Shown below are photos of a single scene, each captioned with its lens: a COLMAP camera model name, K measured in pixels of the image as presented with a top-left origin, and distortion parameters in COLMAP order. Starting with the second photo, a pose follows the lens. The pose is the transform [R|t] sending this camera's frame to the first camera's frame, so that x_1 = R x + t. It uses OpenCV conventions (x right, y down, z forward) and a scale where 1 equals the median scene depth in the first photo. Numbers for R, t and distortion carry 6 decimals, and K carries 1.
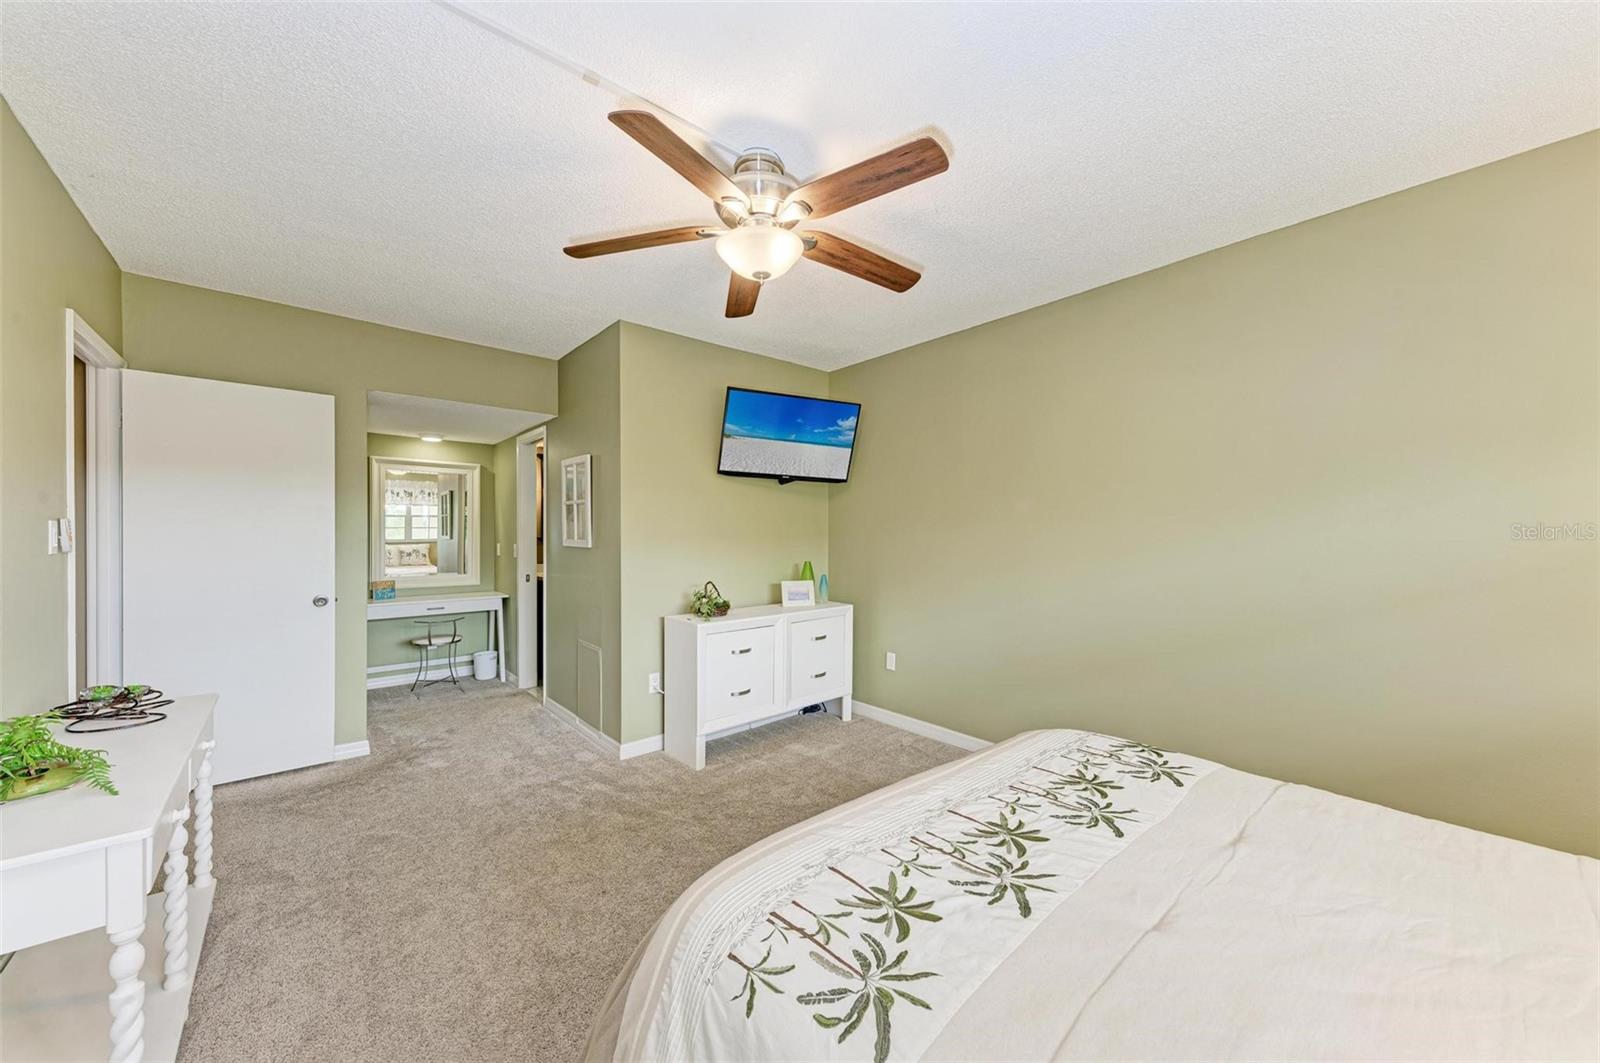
lens RADIAL K [[577.5, 0, 797.4], [0, 577.5, 535.1], [0, 0, 1]] dist [0.014666, -0.002108]
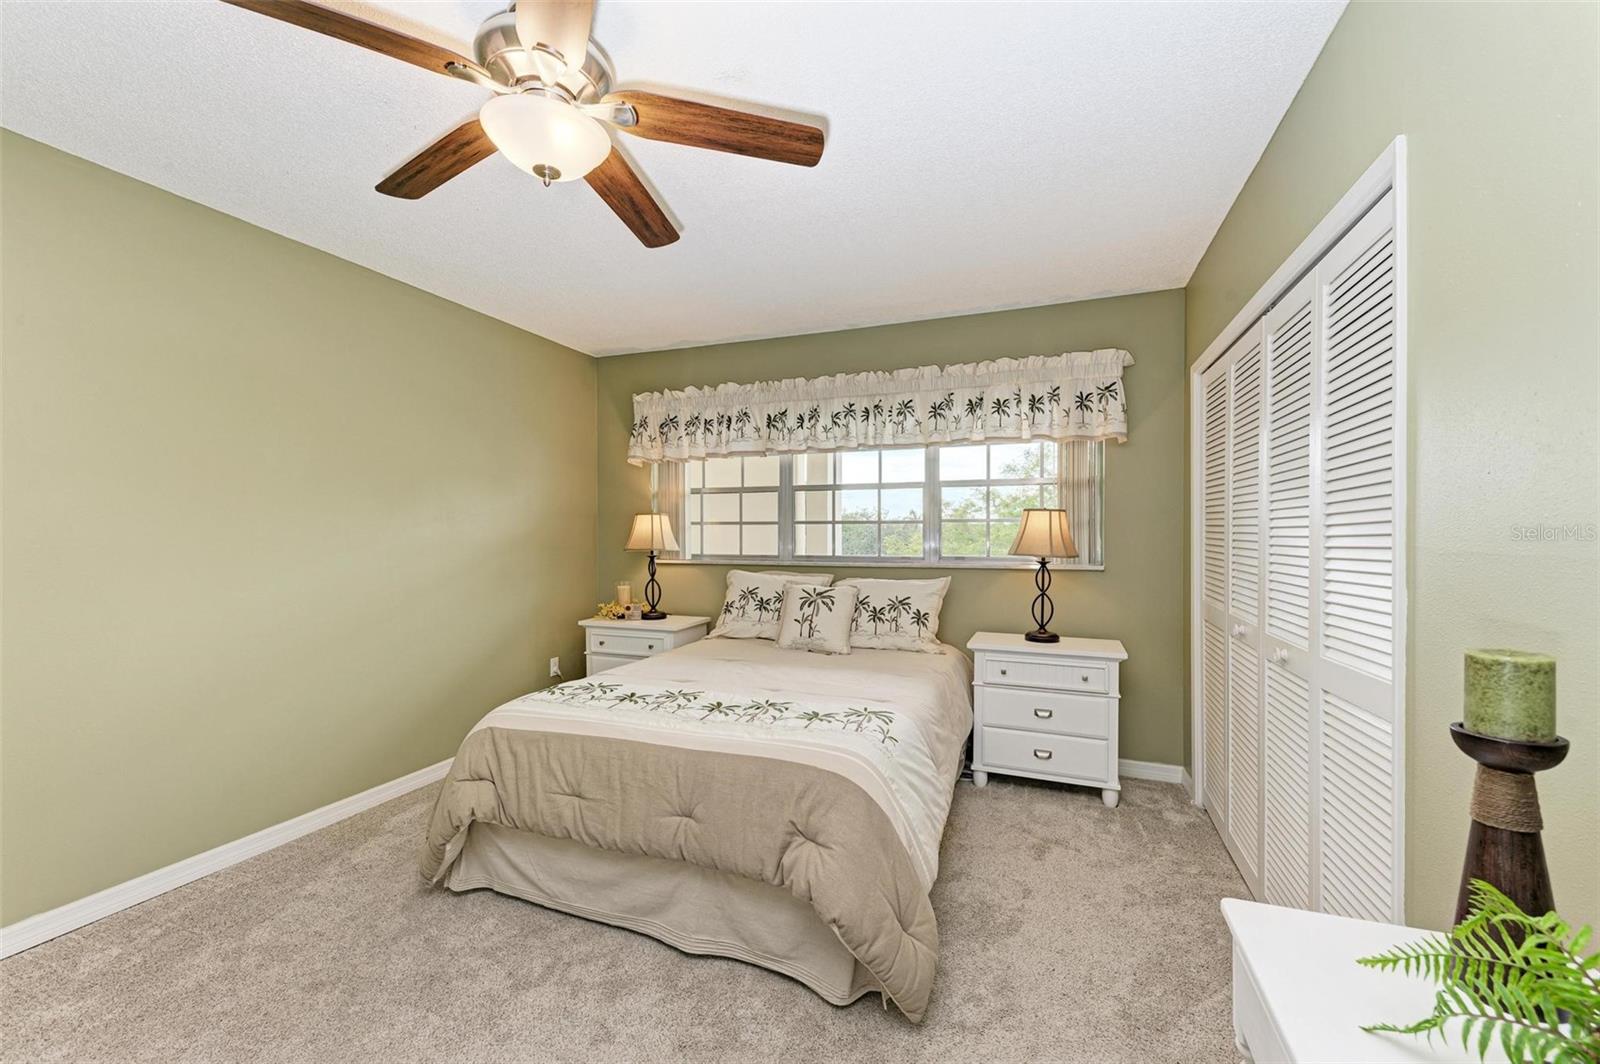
lens RADIAL K [[621.4, 0, 800.6], [0, 621.4, 539.2], [0, 0, 1]] dist [0.000311, 0.000025]
pose [[-0.492074, 0.001808, 0.870552, -0.882401], [0.006062, 0.999981, 0.001350, 0.011270], [-0.870532, 0.005942, -0.492075, 1.105540]]
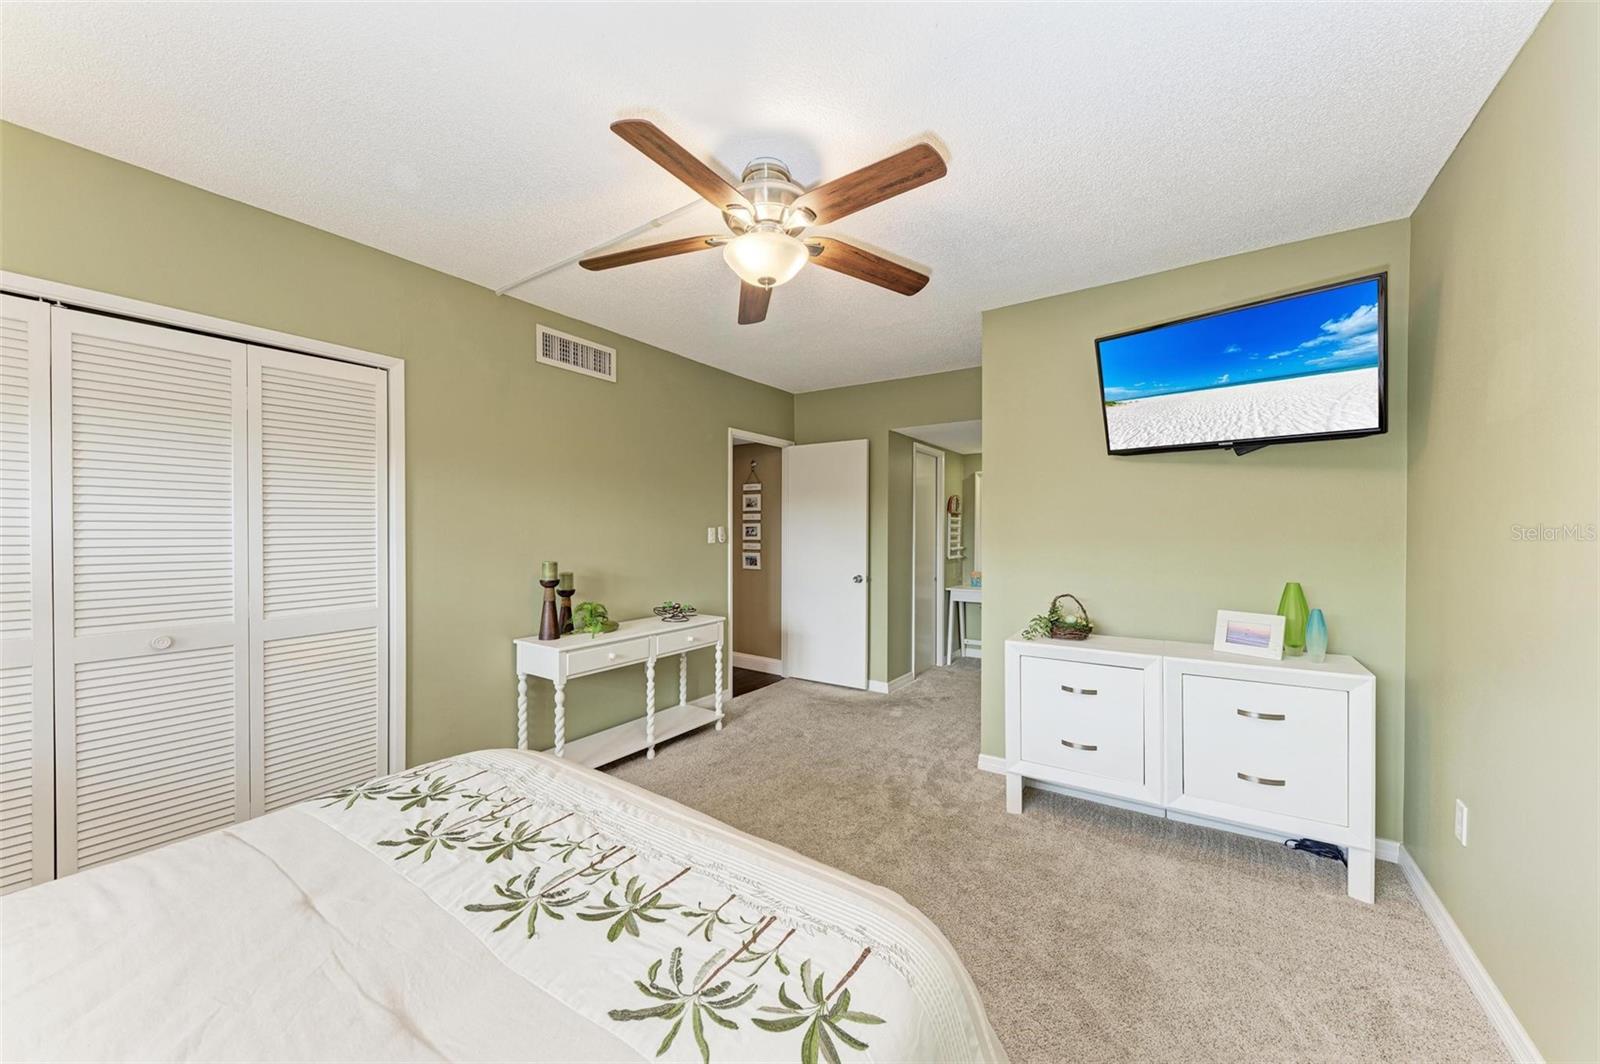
lens RADIAL K [[571.9, 0, 796.5], [0, 571.9, 534.2], [0, 0, 1]] dist [0.003587, 0.000107]
pose [[0.263926, 0.003883, -0.964535, 0.925134], [-0.006362, 0.999977, 0.002285, -0.003621], [0.964522, 0.005533, 0.263945, 0.788142]]
